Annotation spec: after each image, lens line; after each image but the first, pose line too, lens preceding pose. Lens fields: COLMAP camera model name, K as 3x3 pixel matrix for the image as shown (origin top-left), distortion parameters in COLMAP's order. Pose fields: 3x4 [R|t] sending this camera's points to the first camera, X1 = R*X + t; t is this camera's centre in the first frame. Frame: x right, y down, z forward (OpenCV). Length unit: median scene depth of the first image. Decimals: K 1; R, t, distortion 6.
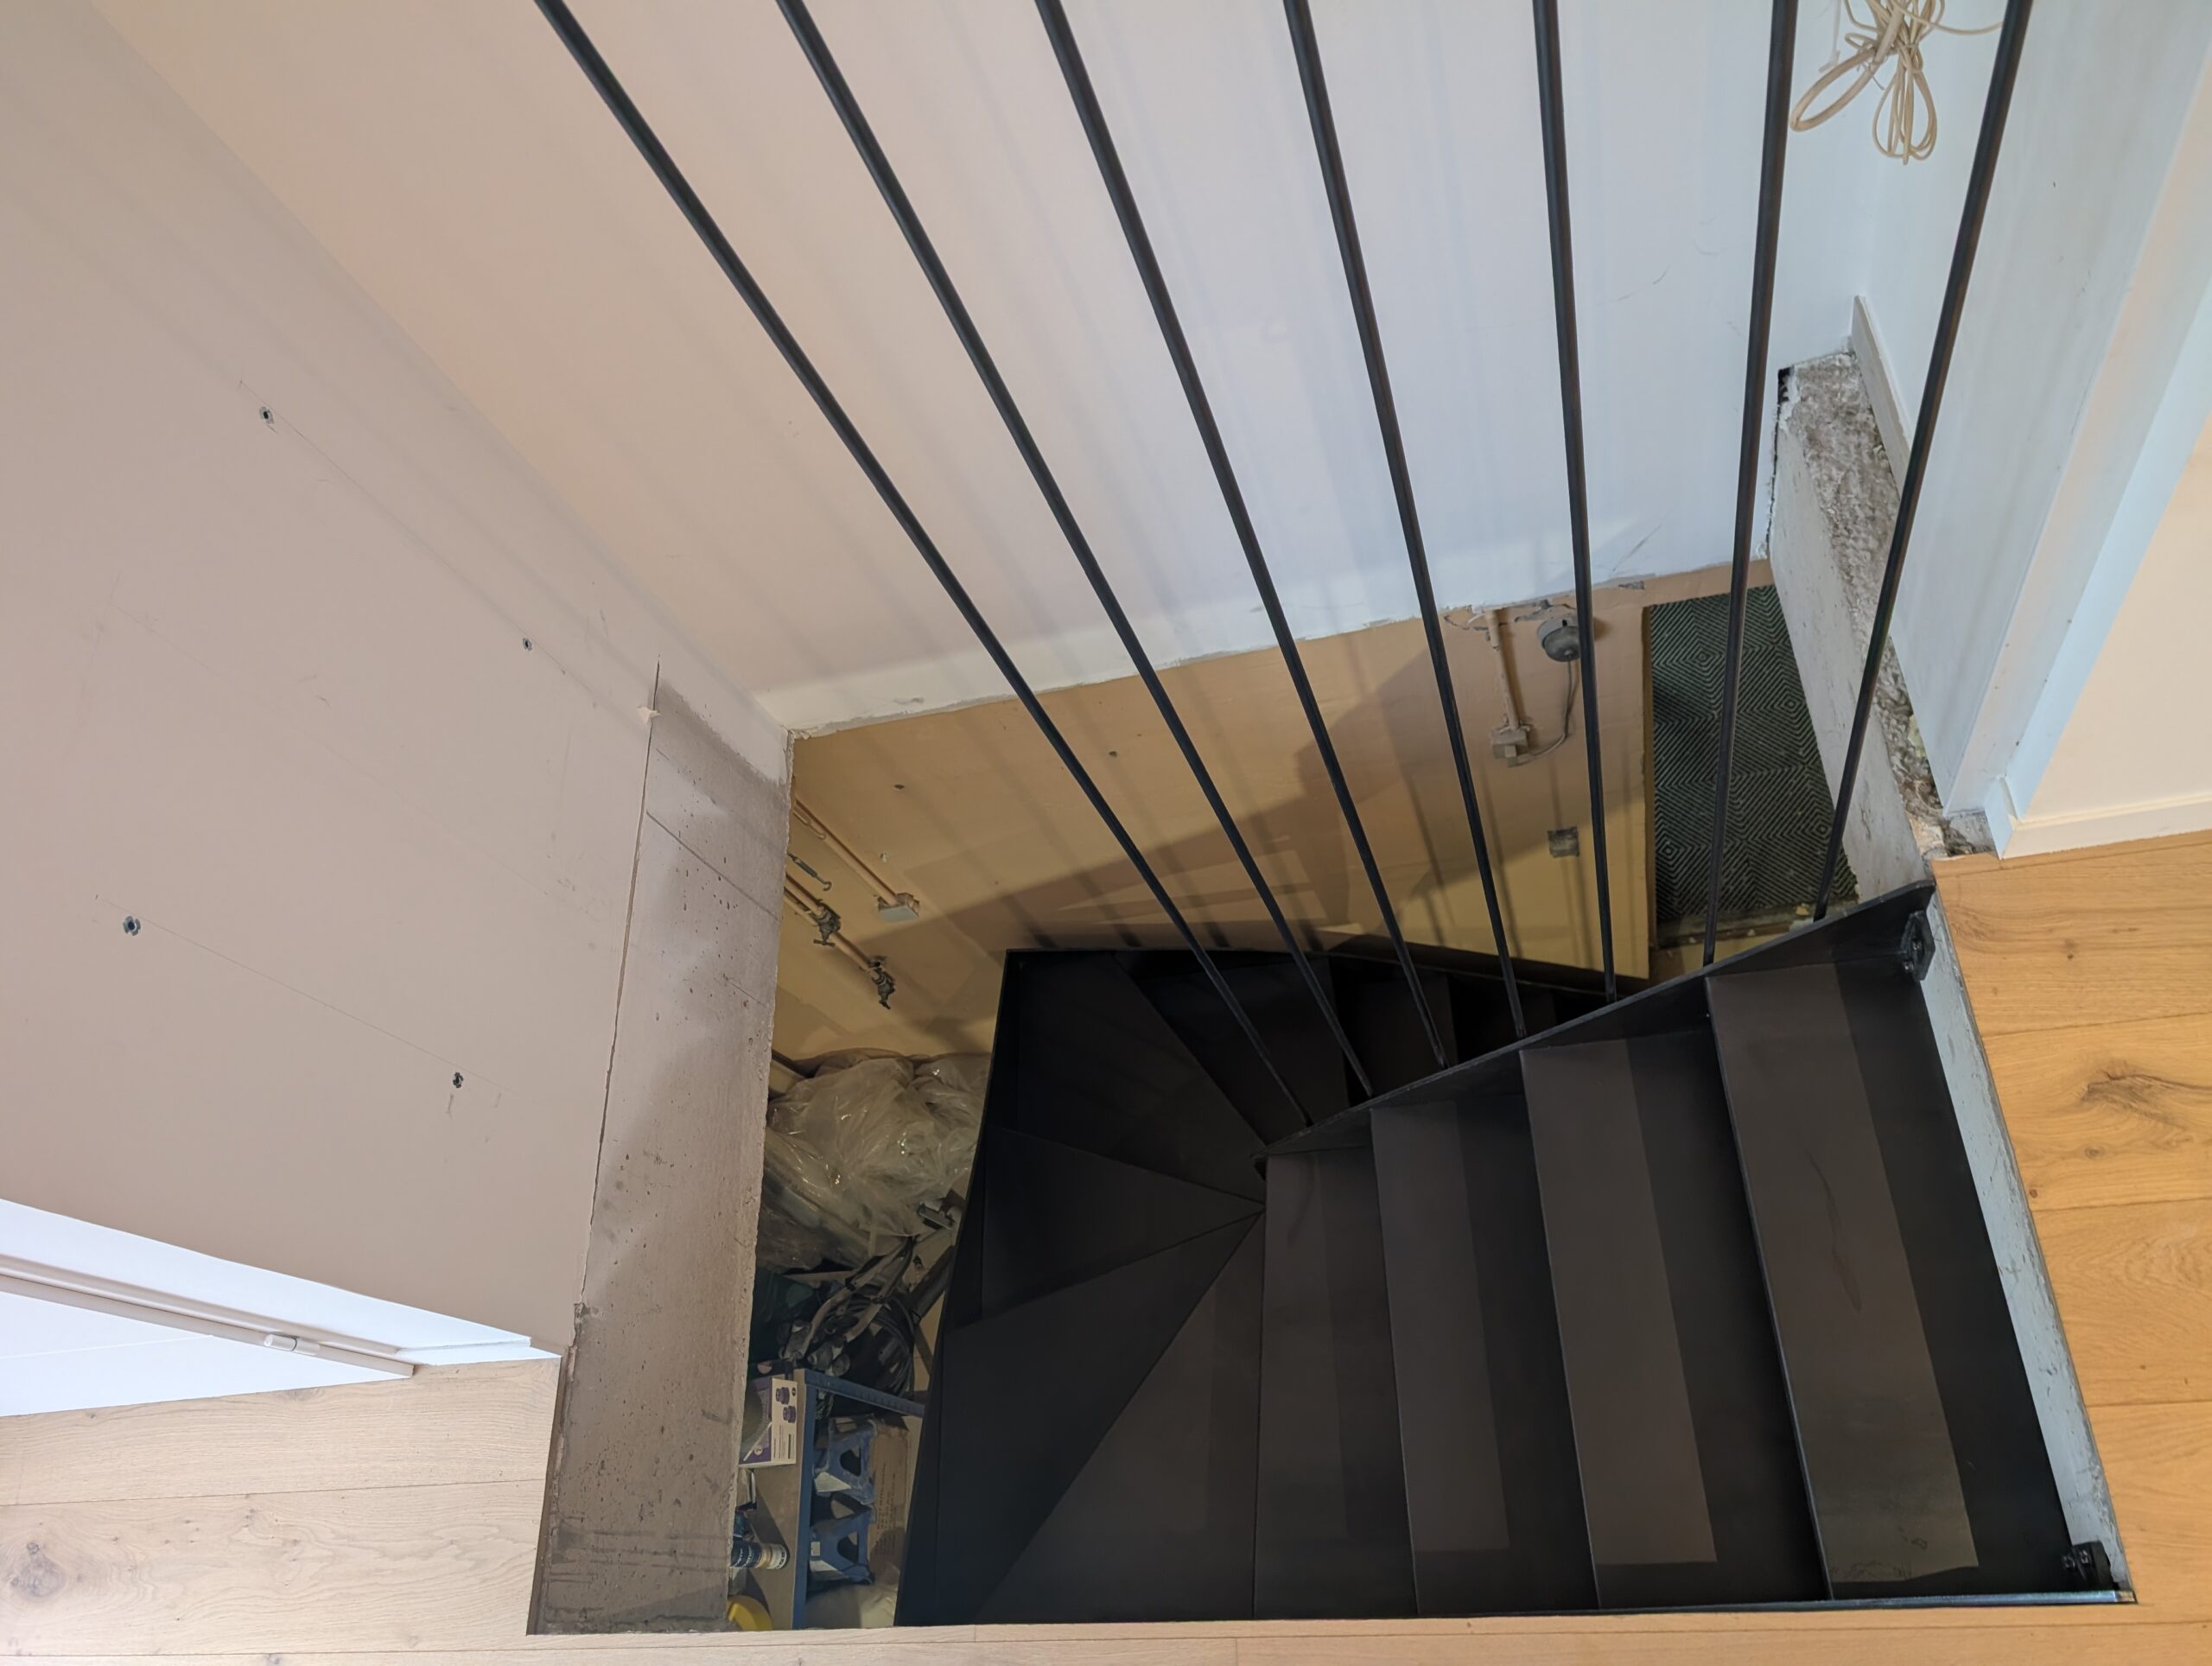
lens RADIAL K [[1574.2, 0, 1100.7], [0, 1574.2, 829.0], [0, 0, 1]] dist [0.001773, -0.000097]
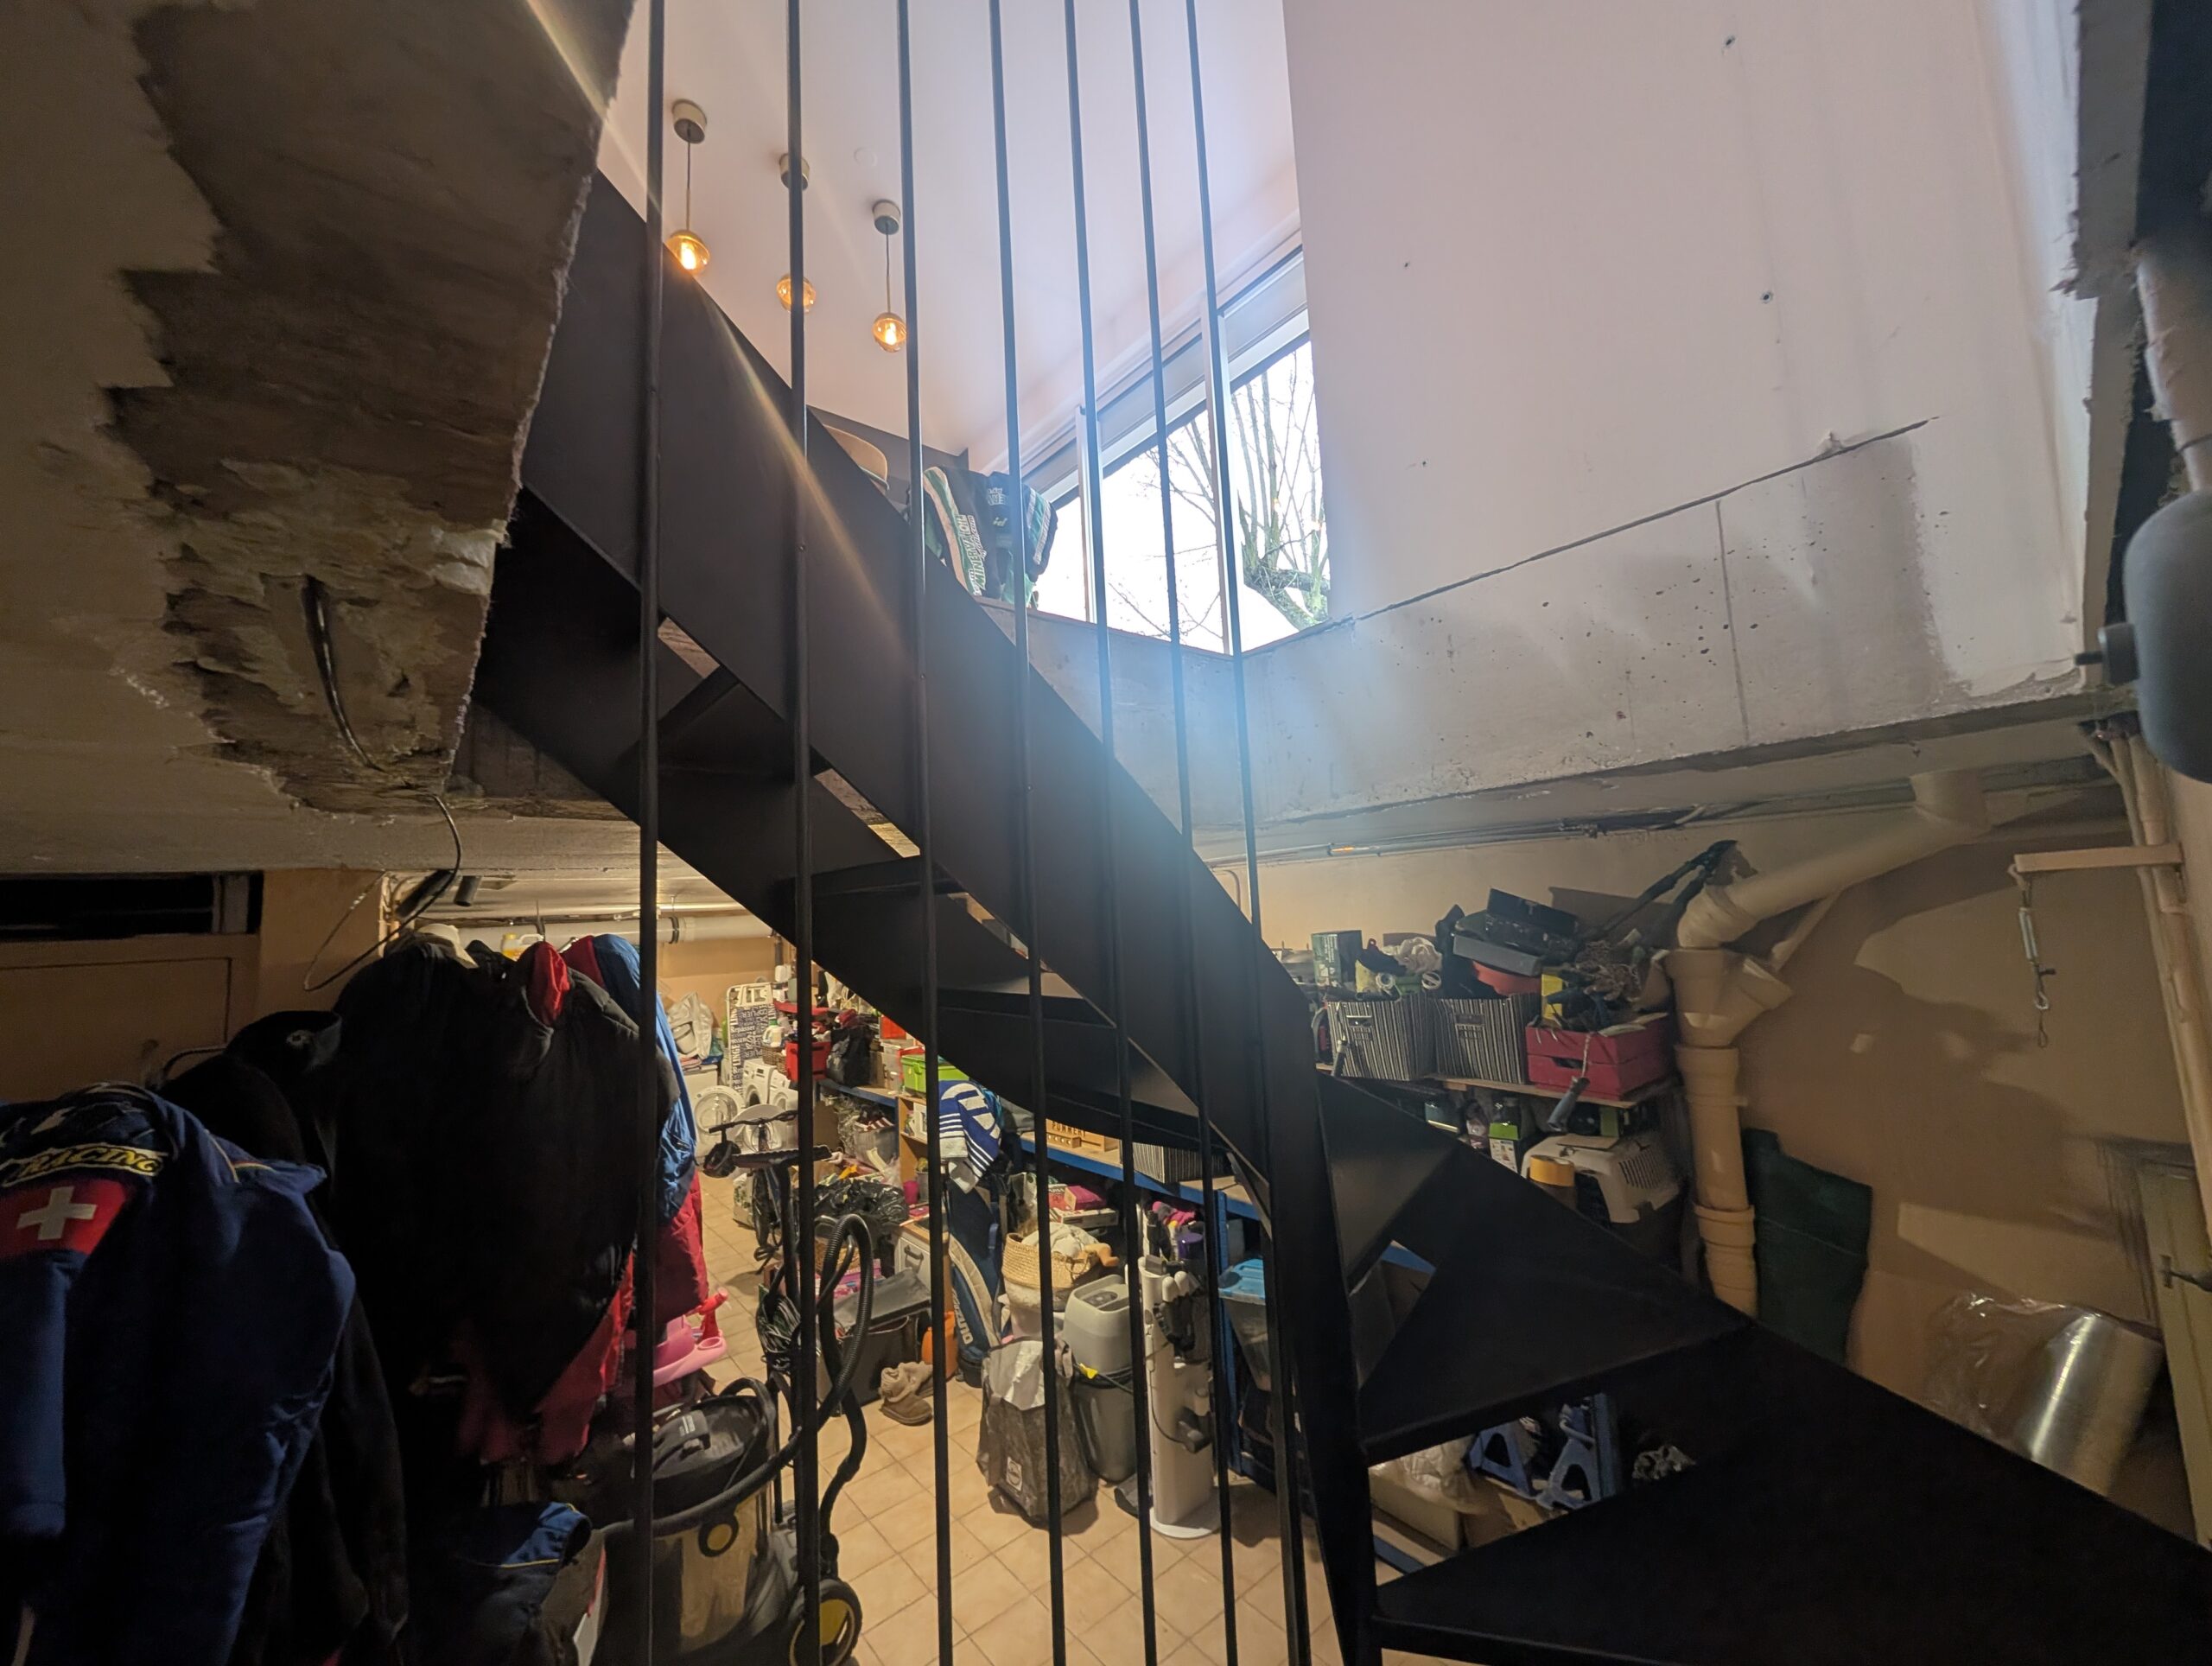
lens RADIAL K [[822.7, 0, 1110.3], [0, 822.7, 831.2], [0, 0, 1]] dist [0.000335, 0.000006]
pose [[-0.726035, 0.280242, -0.627964, 0.530080], [-0.434114, 0.521432, 0.734611, -0.147546], [0.533309, 0.805961, -0.256921, 1.233148]]
